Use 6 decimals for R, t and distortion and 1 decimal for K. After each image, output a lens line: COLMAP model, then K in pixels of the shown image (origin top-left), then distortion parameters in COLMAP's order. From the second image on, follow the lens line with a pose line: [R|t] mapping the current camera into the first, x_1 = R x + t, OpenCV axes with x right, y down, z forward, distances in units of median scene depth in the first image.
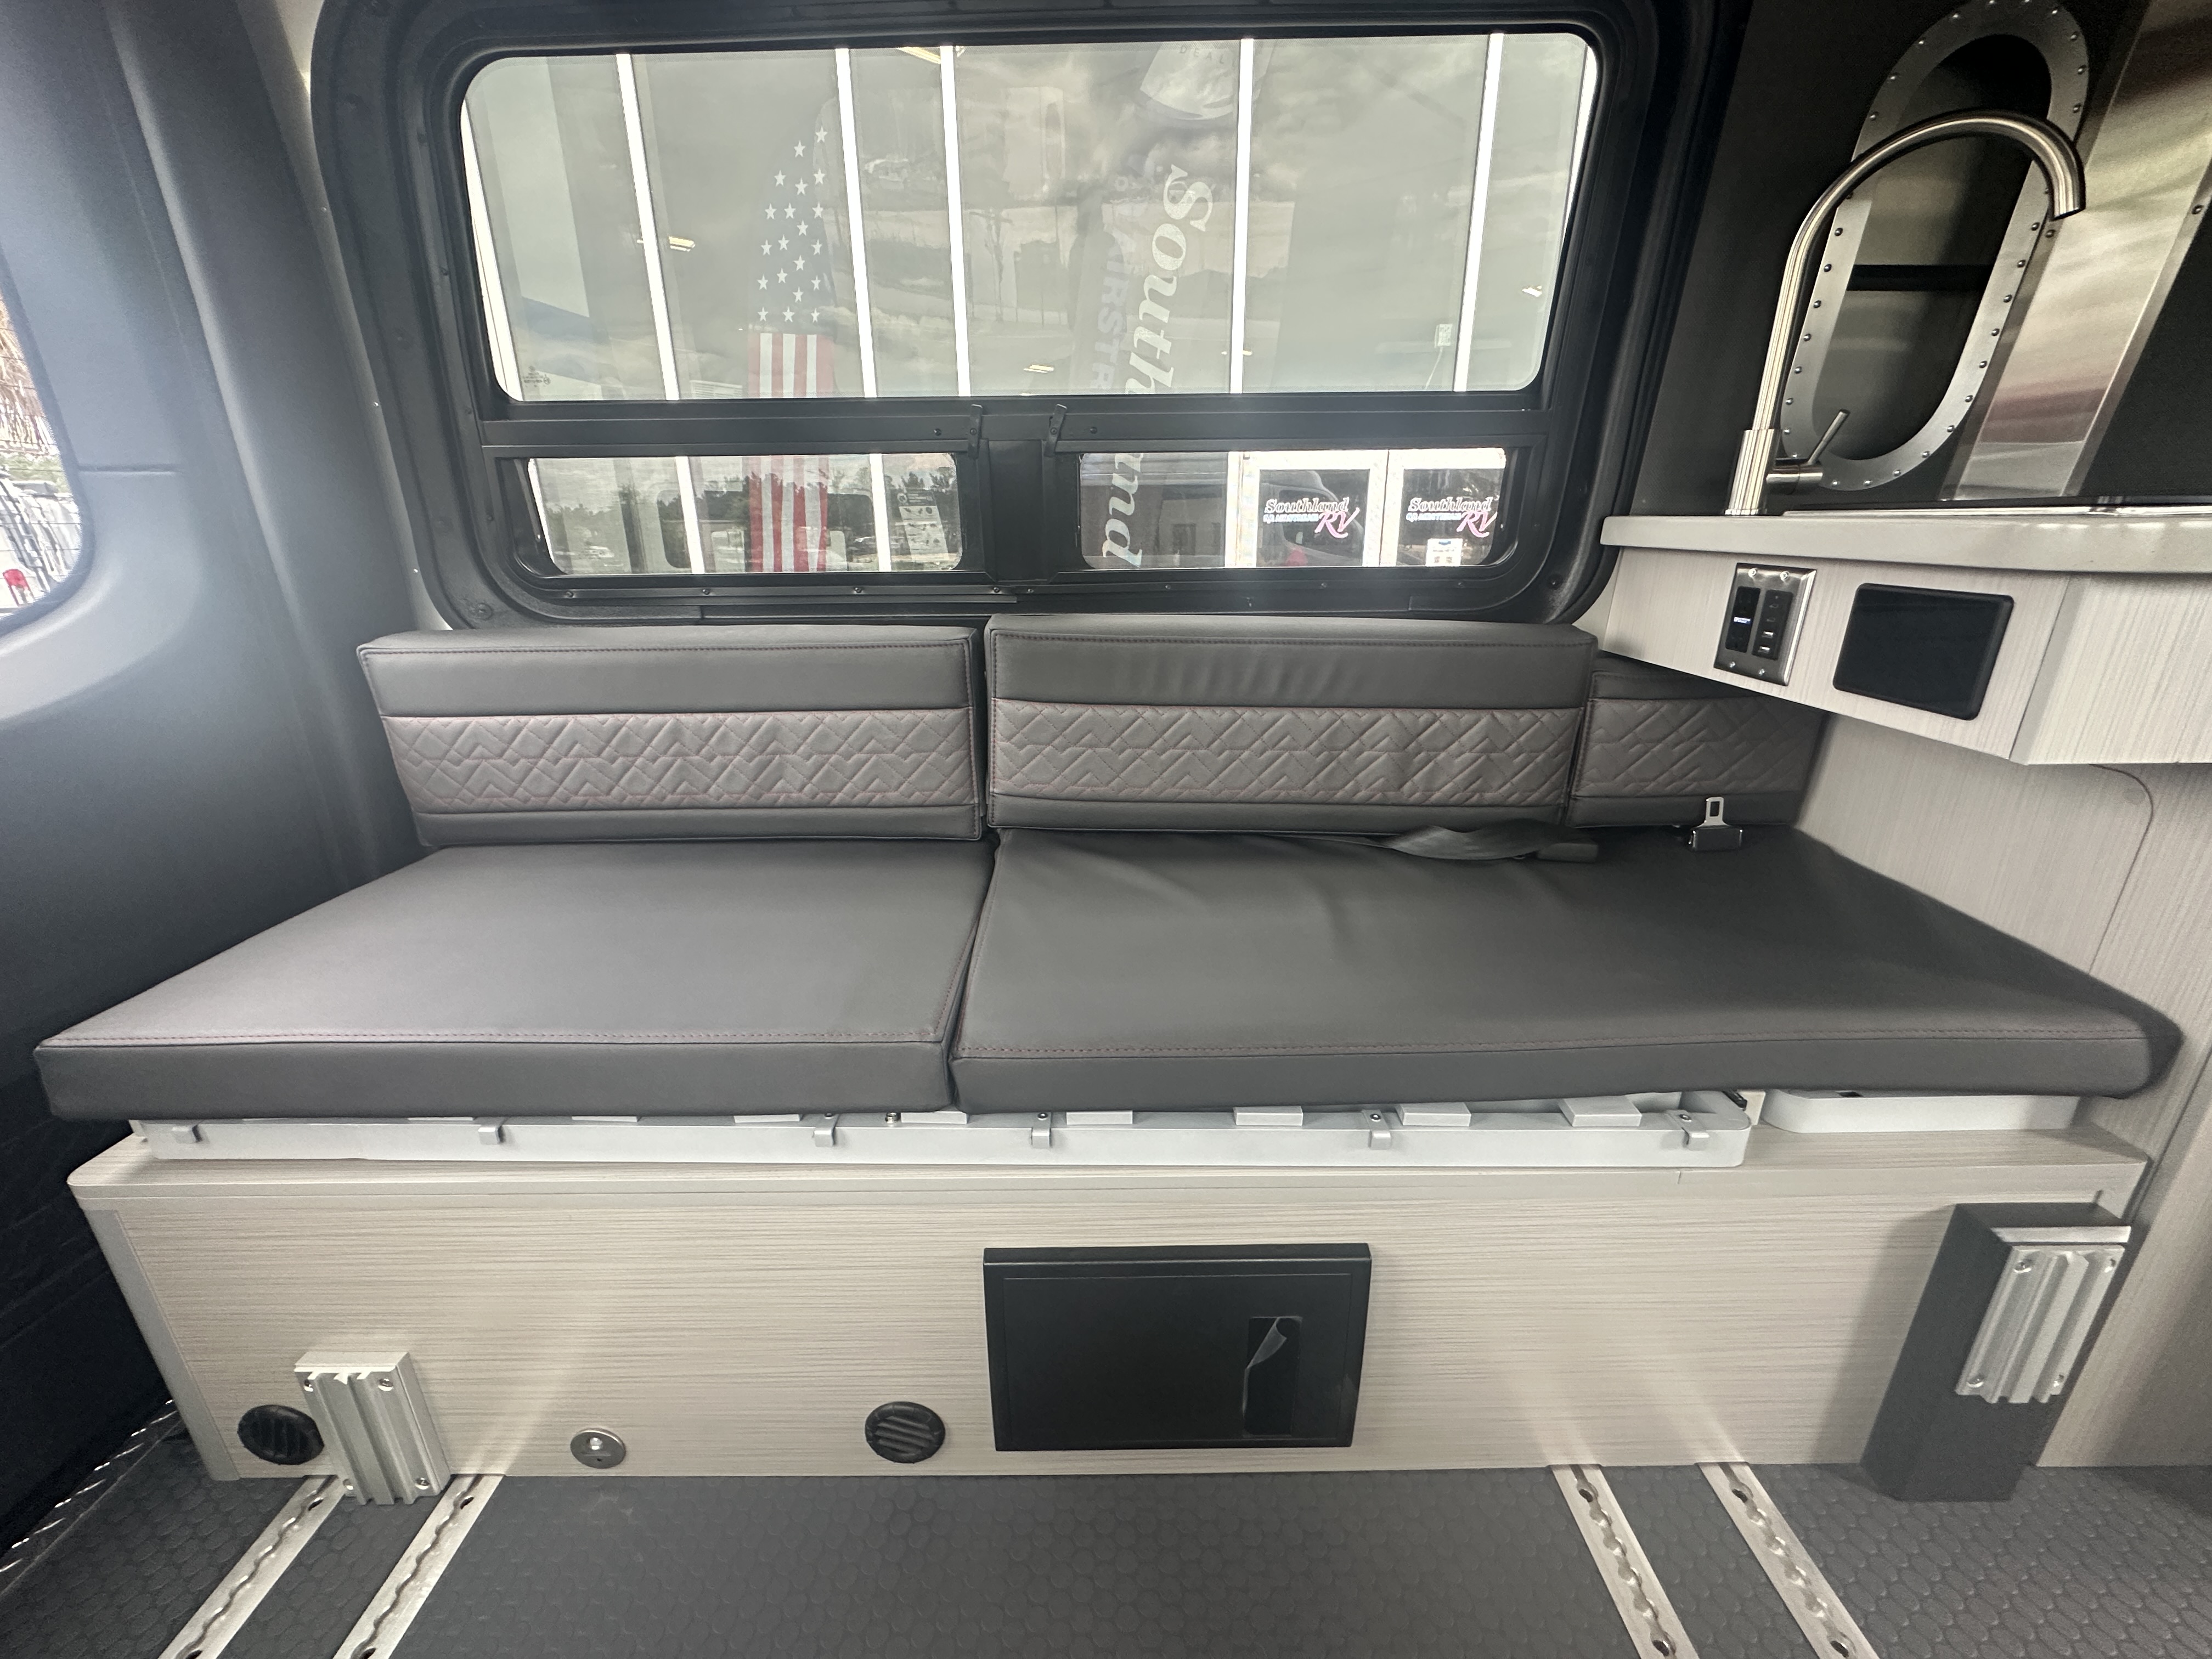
lens RADIAL K [[887.3, 0, 1106.0], [0, 887.3, 829.5], [0, 0, 1]] dist [0.000853, 0.000857]
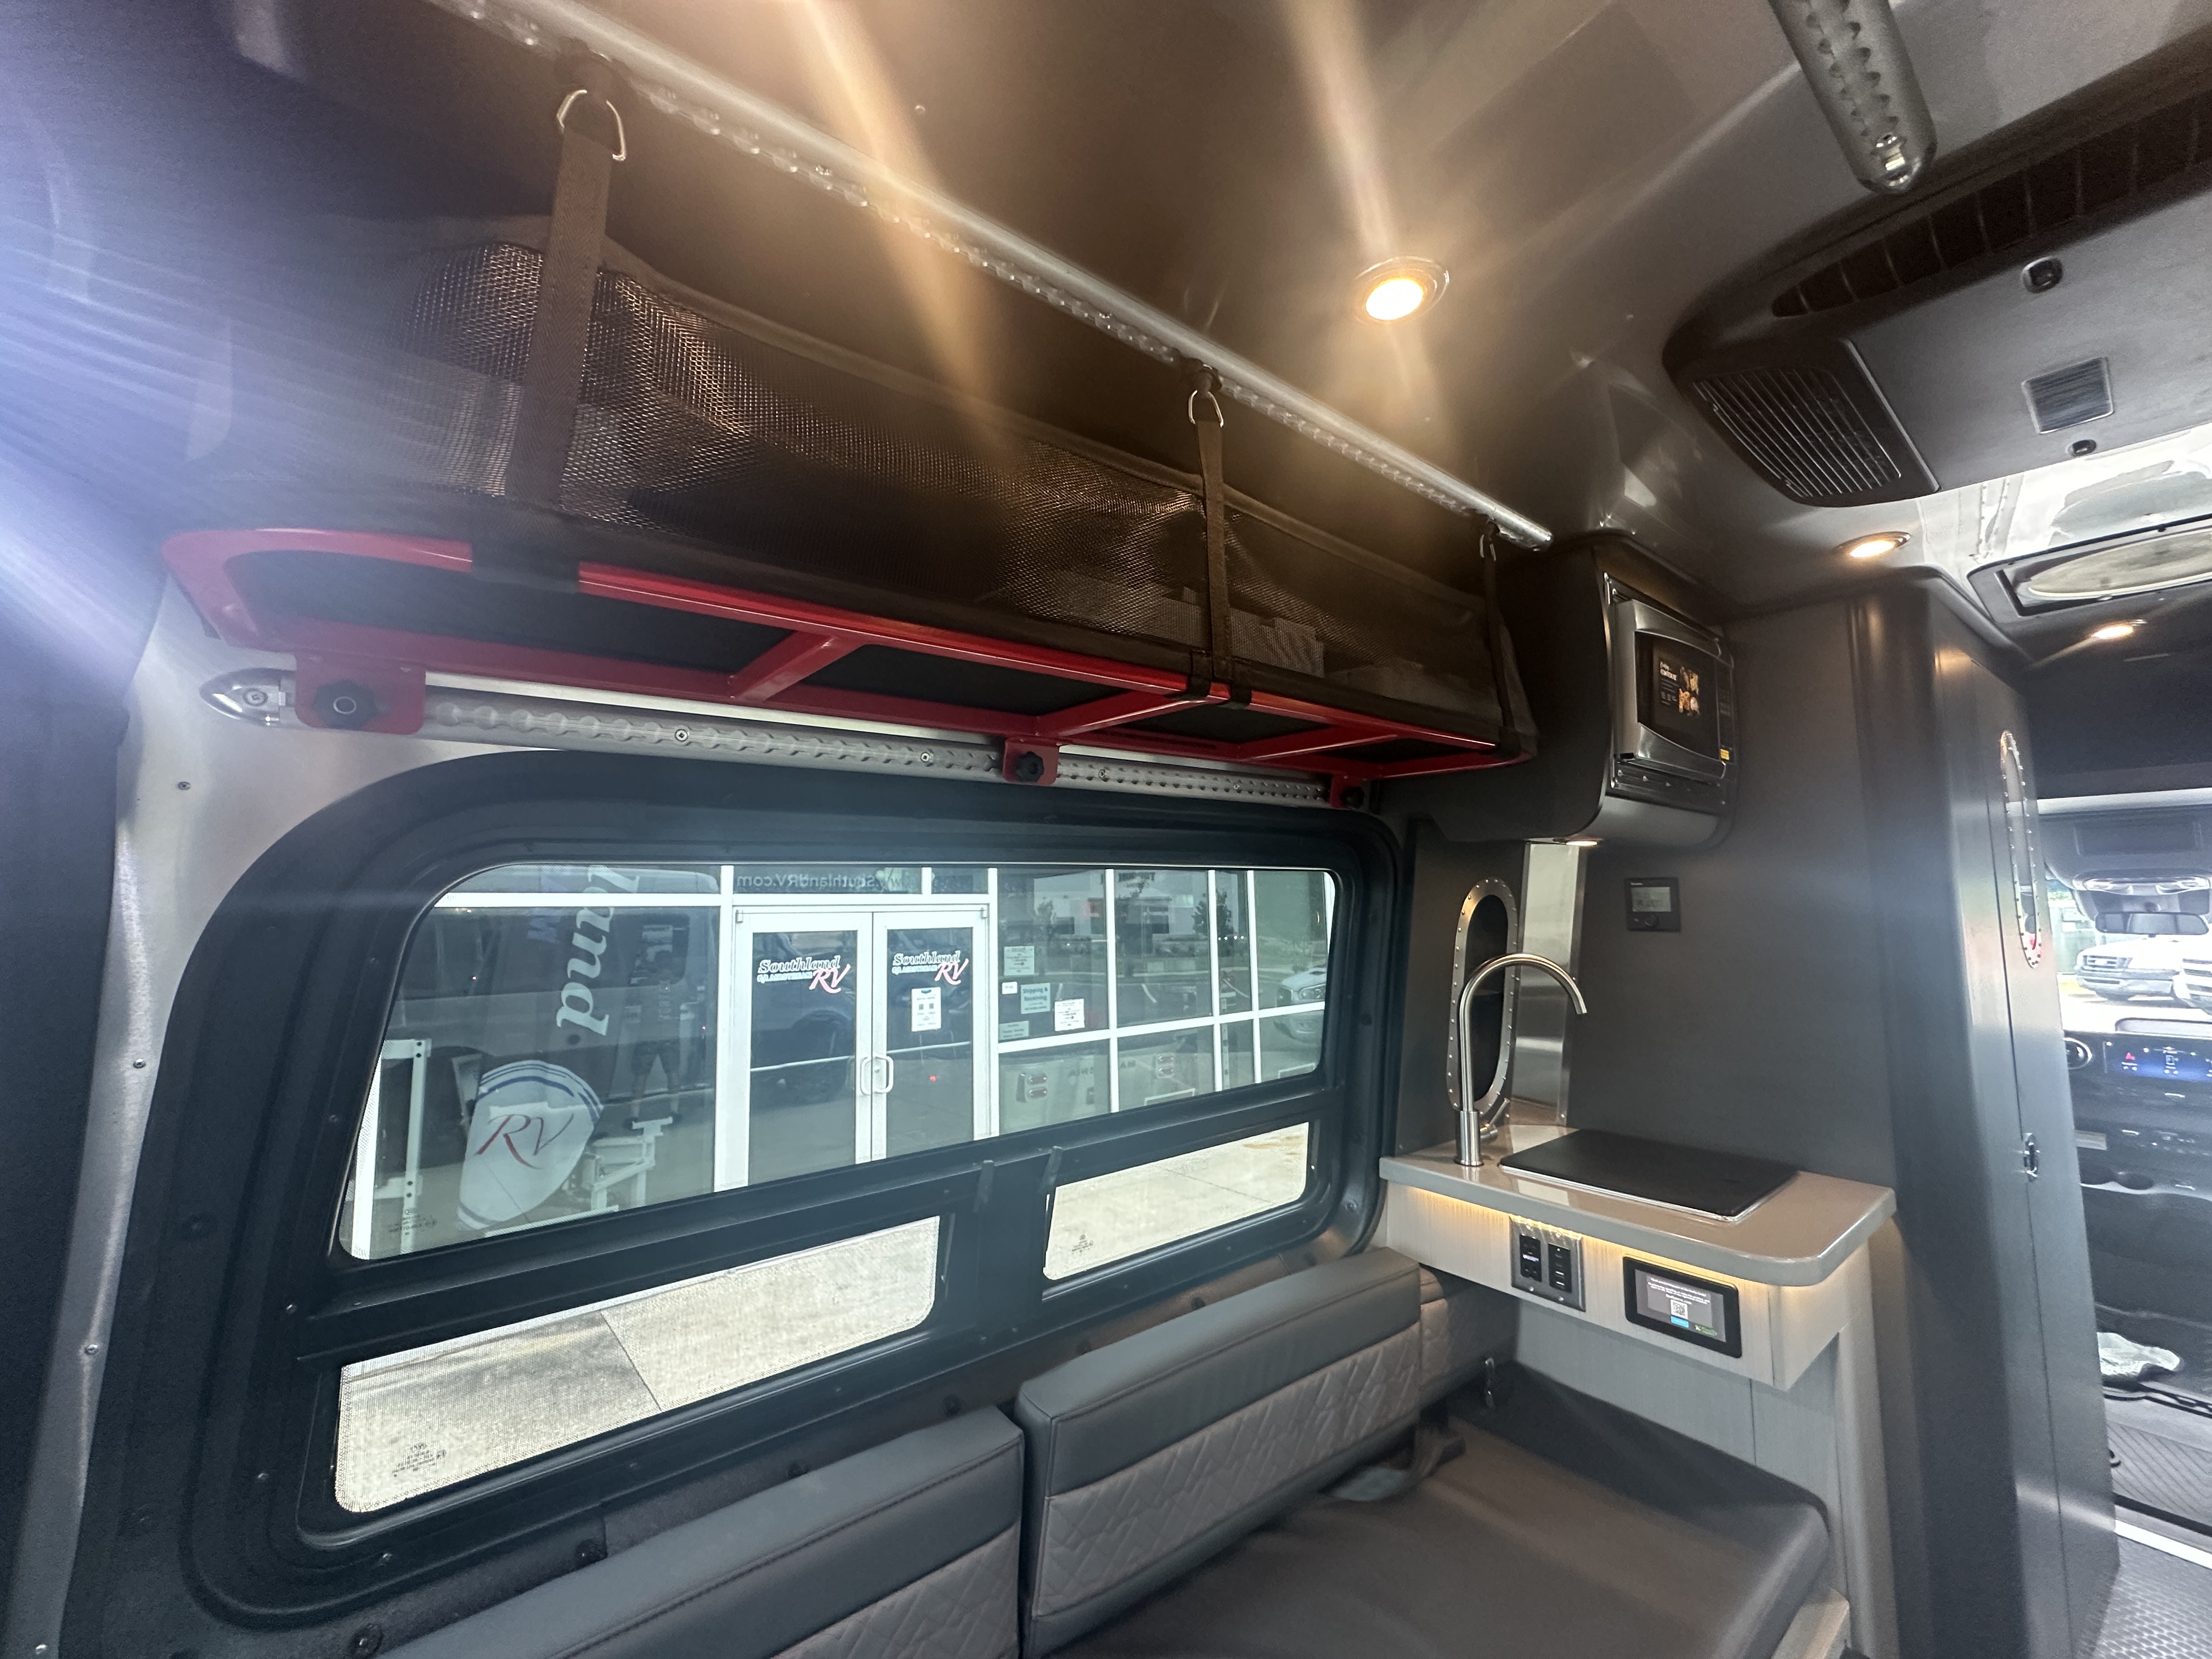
lens RADIAL K [[878.3, 0, 1103.2], [0, 878.3, 821.2], [0, 0, 1]] dist [-0.005862, 0.000343]
pose [[0.780297, 0.059106, 0.622610, -0.655493], [0.205501, 0.916015, -0.344508, -0.445457], [-0.590682, 0.396766, 0.702618, 0.077579]]
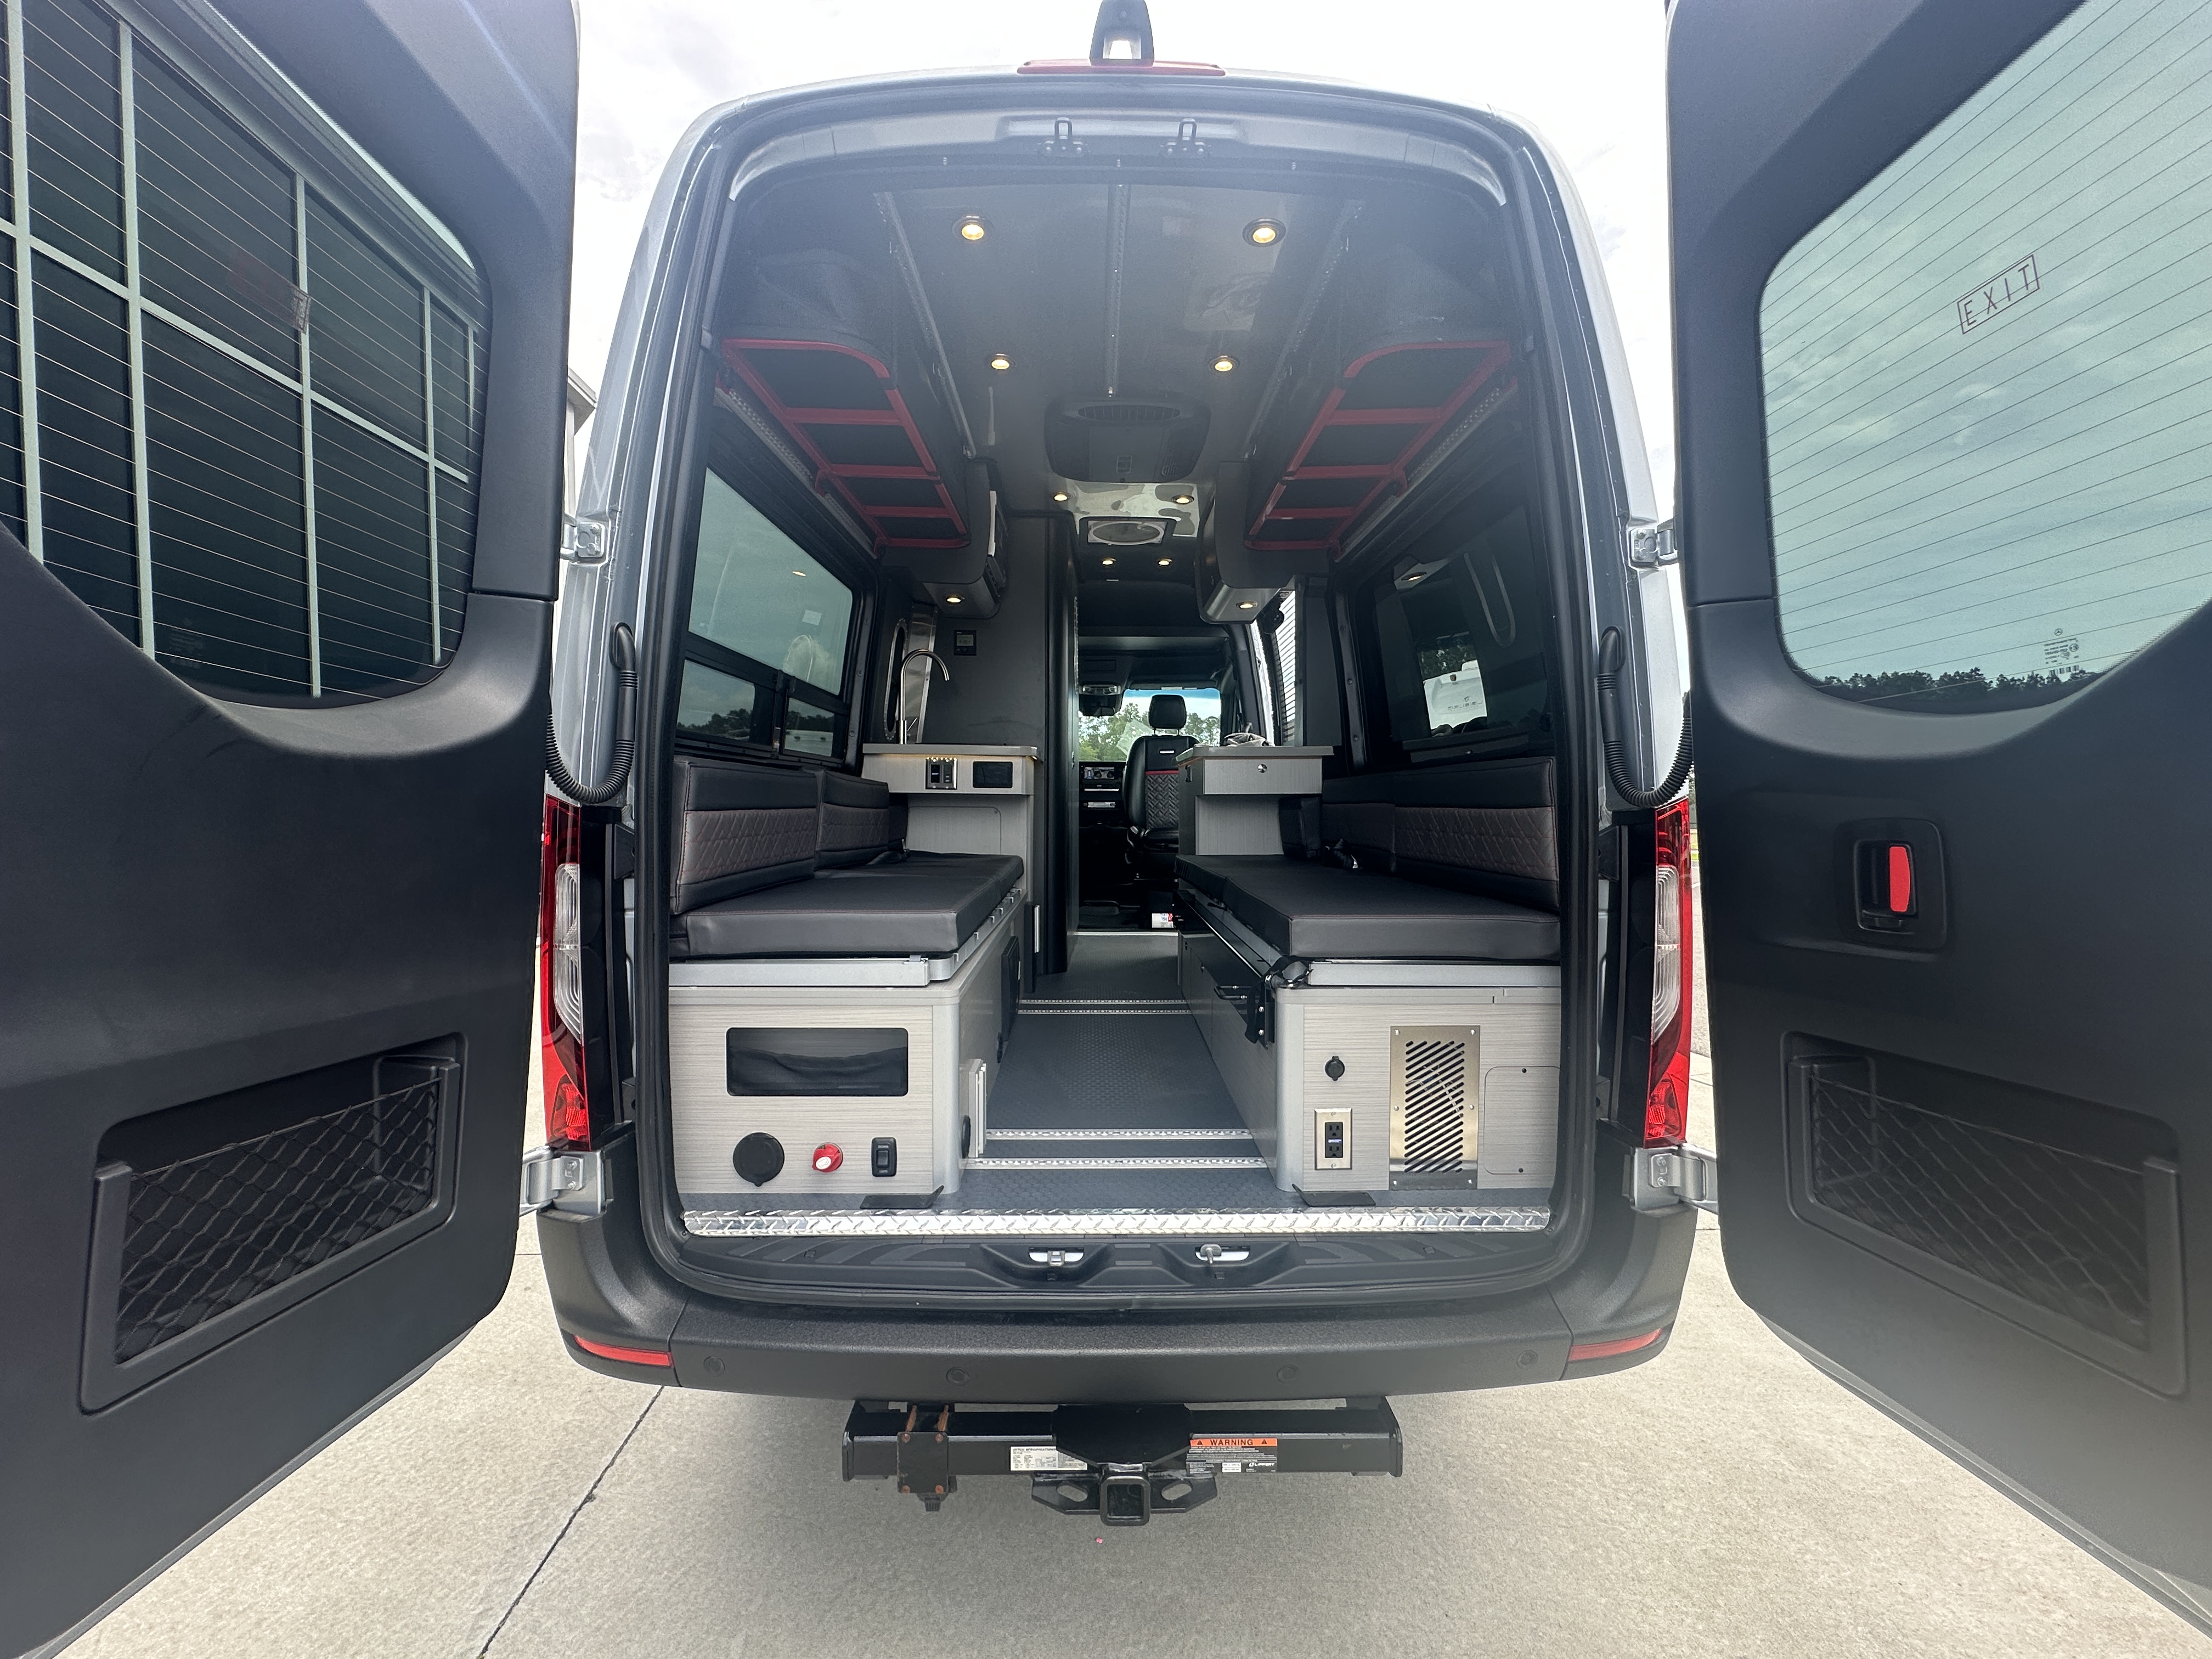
lens RADIAL K [[878.3, 0, 1103.2], [0, 878.3, 821.2], [0, 0, 1]] dist [-0.005862, 0.000343]
pose [[-0.020085, -0.006346, 0.999778, -2.162168], [0.323510, 0.946142, 0.012505, 0.087762], [-0.946012, 0.323689, -0.016950, 0.409397]]
